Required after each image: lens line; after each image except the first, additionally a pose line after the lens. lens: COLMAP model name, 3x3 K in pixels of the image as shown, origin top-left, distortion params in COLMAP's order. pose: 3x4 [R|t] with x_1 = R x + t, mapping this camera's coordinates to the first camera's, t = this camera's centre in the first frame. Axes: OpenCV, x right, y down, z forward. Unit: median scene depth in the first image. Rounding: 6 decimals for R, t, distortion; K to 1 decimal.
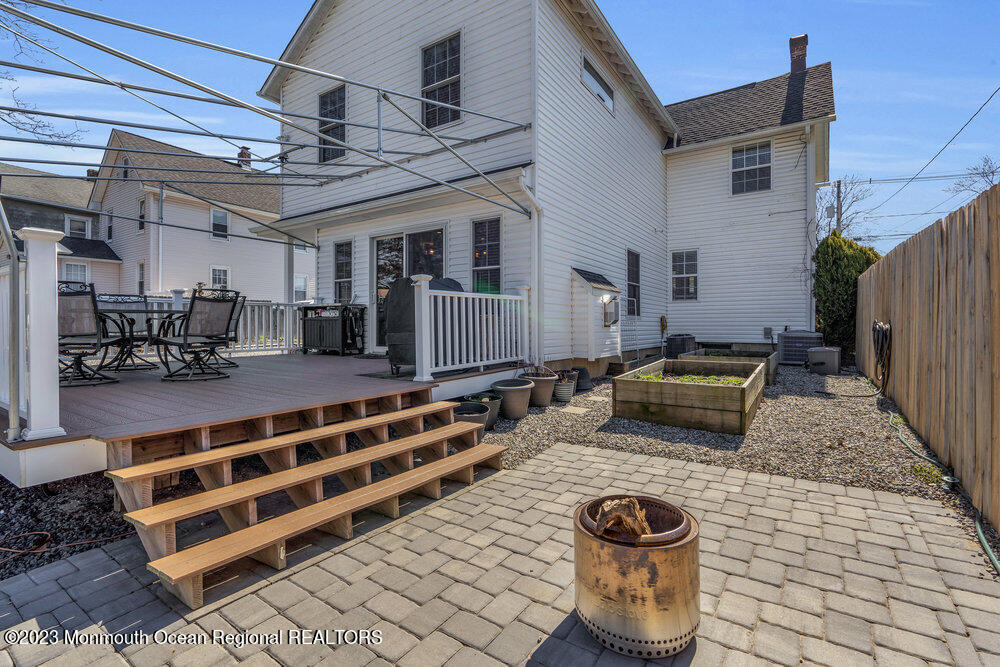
lens RADIAL K [[457.2, 0, 526.0], [0, 457.2, 321.7], [0, 0, 1]] dist [-0.005246, 0.001598]
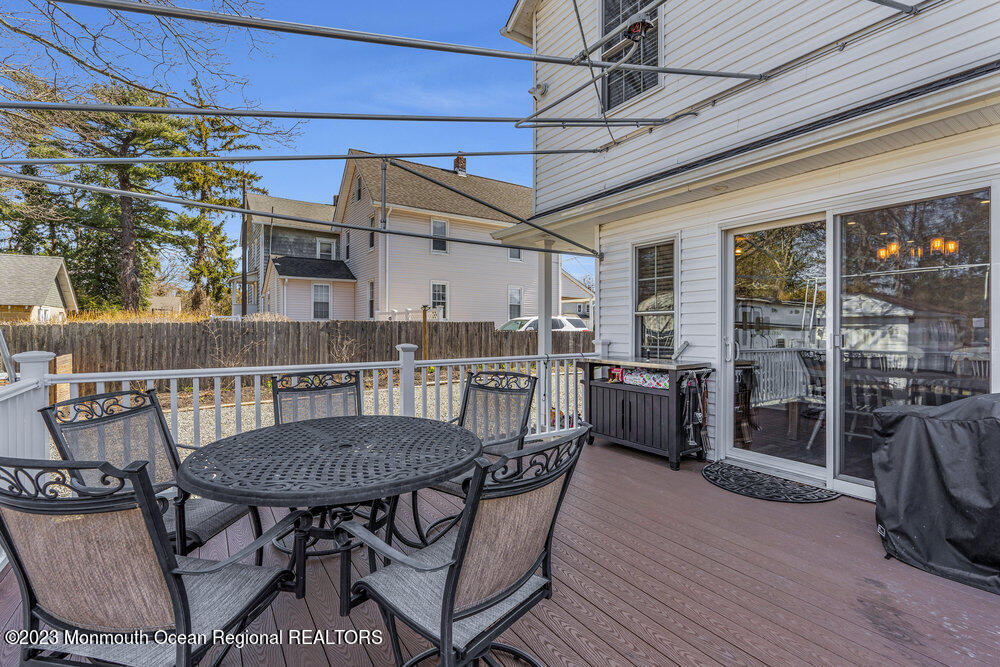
lens RADIAL K [[457.2, 0, 500.7], [0, 457.2, 331.5], [0, 0, 1]] dist [-0.005246, 0.001598]
pose [[0.906725, 0.012814, -0.421528, -0.329443], [-0.005574, 0.999815, 0.018402, -0.076032], [0.421686, -0.014336, 0.906629, 0.416281]]
